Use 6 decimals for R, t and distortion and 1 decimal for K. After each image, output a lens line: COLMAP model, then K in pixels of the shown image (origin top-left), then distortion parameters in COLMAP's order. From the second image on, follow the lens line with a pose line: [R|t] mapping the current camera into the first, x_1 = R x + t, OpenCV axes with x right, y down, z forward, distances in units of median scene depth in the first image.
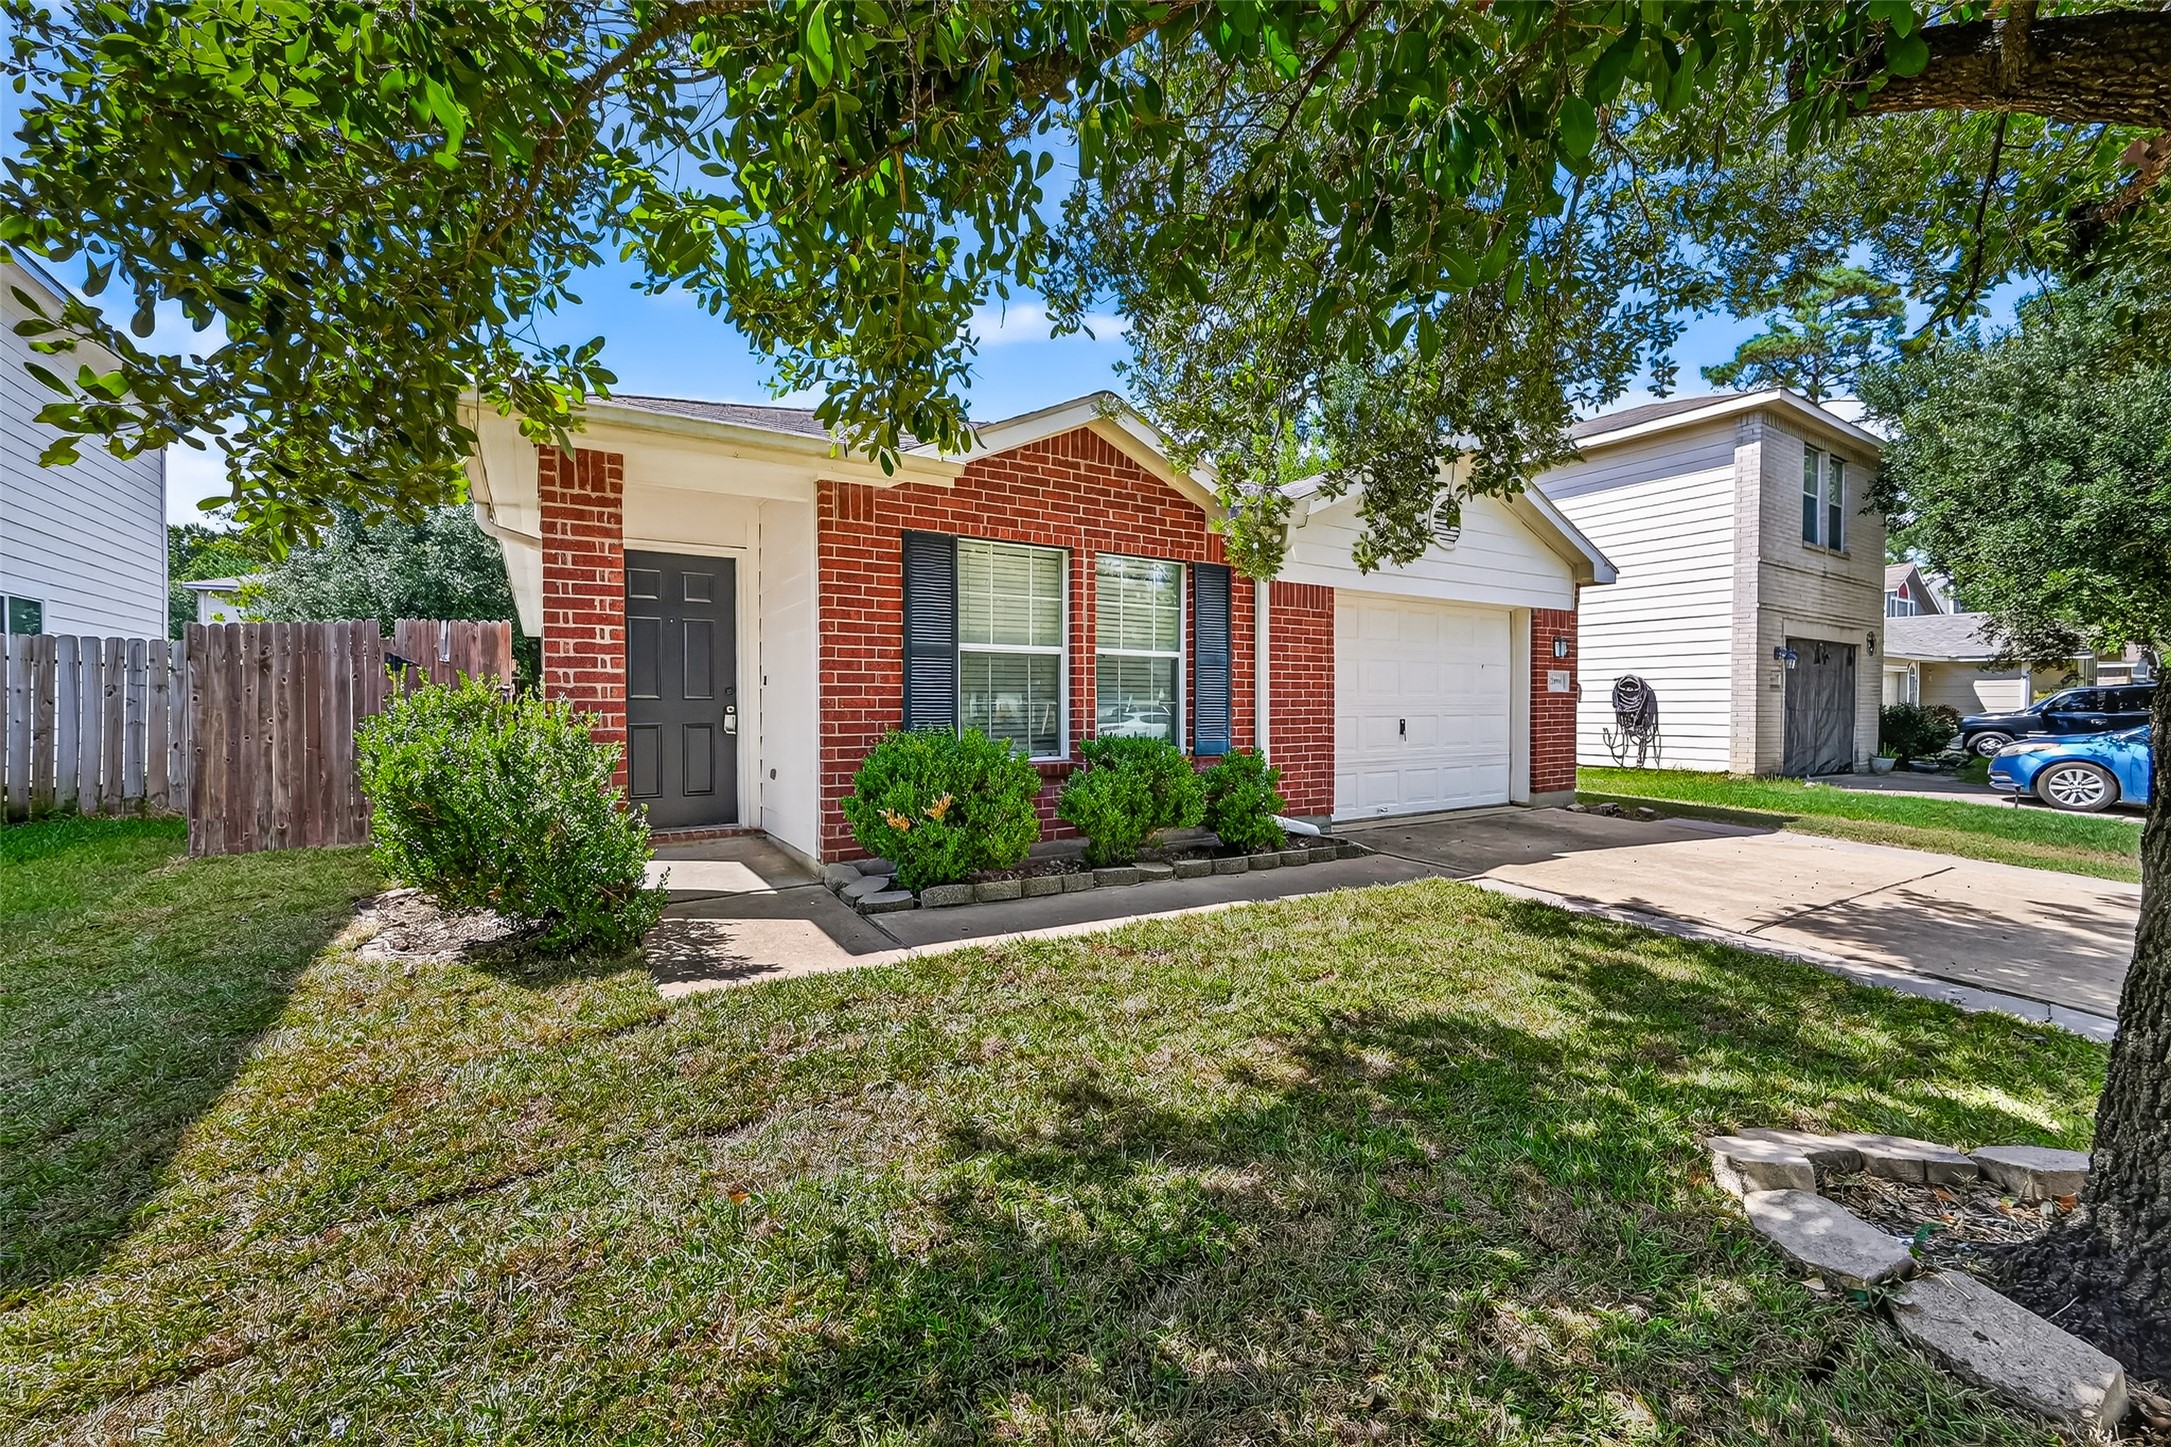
lens RADIAL K [[879.8, 0, 1092.0], [0, 879.8, 713.6], [0, 0, 1]] dist [-0.005870, -0.000314]
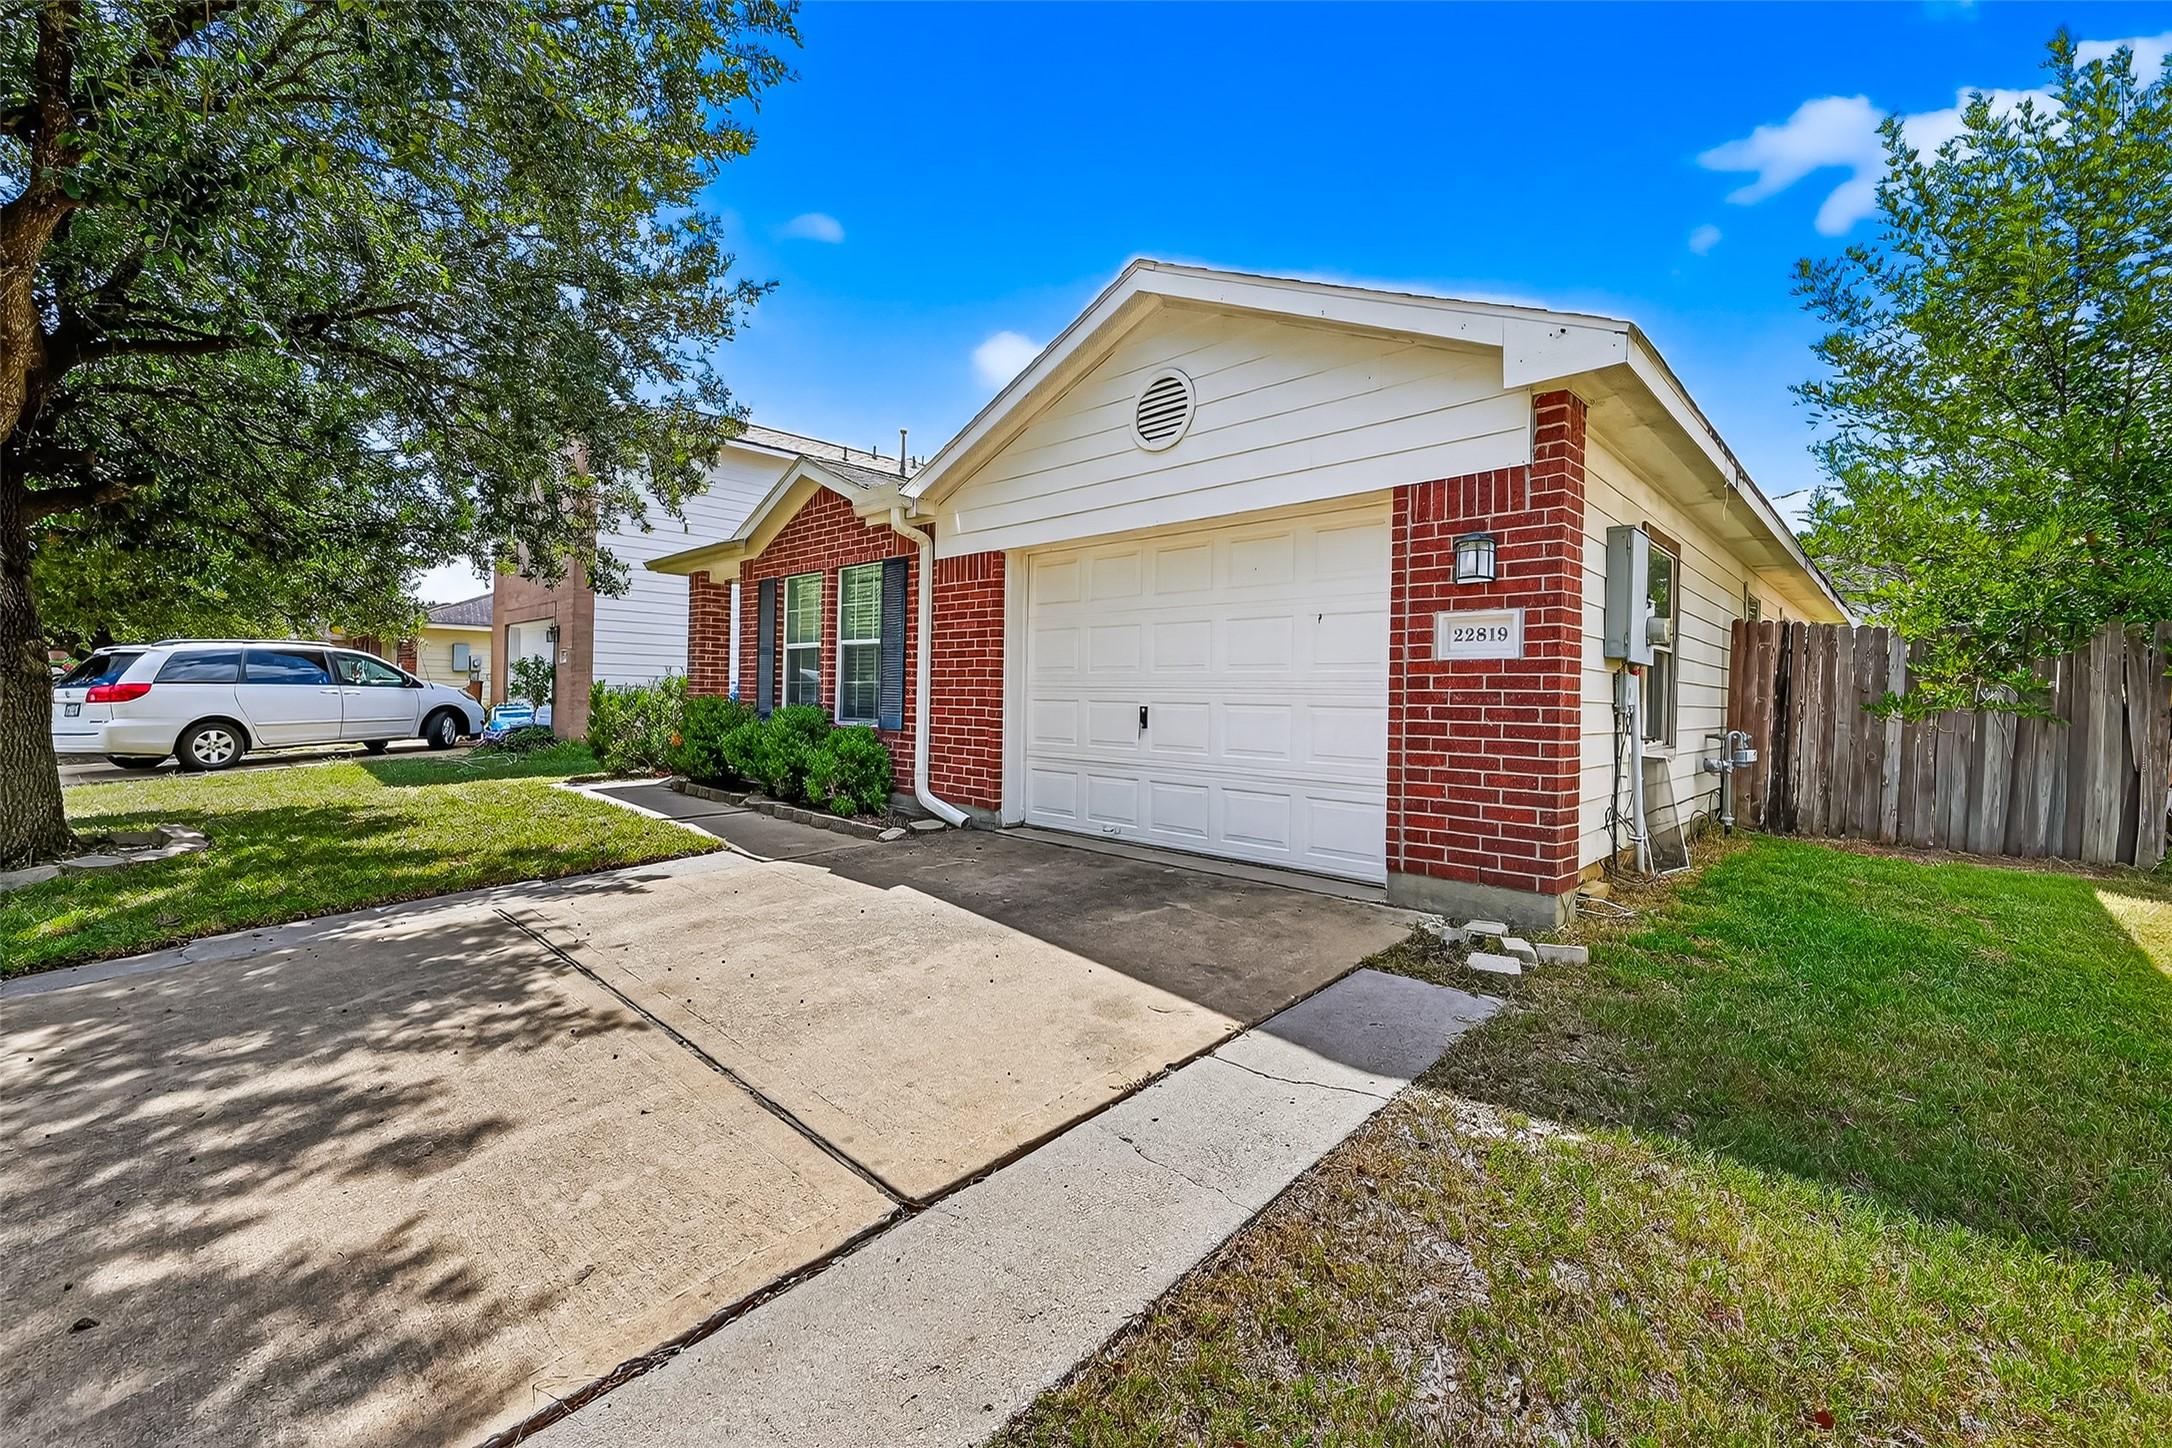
lens RADIAL K [[880.3, 0, 1092.5], [0, 880.3, 714.1], [0, 0, 1]] dist [-0.005870, -0.000314]
pose [[0.232265, 0.010446, -0.972596, 1.151640], [-0.046180, 0.998933, -0.000299, 0.015044], [0.971556, 0.044984, 0.232500, 0.894205]]
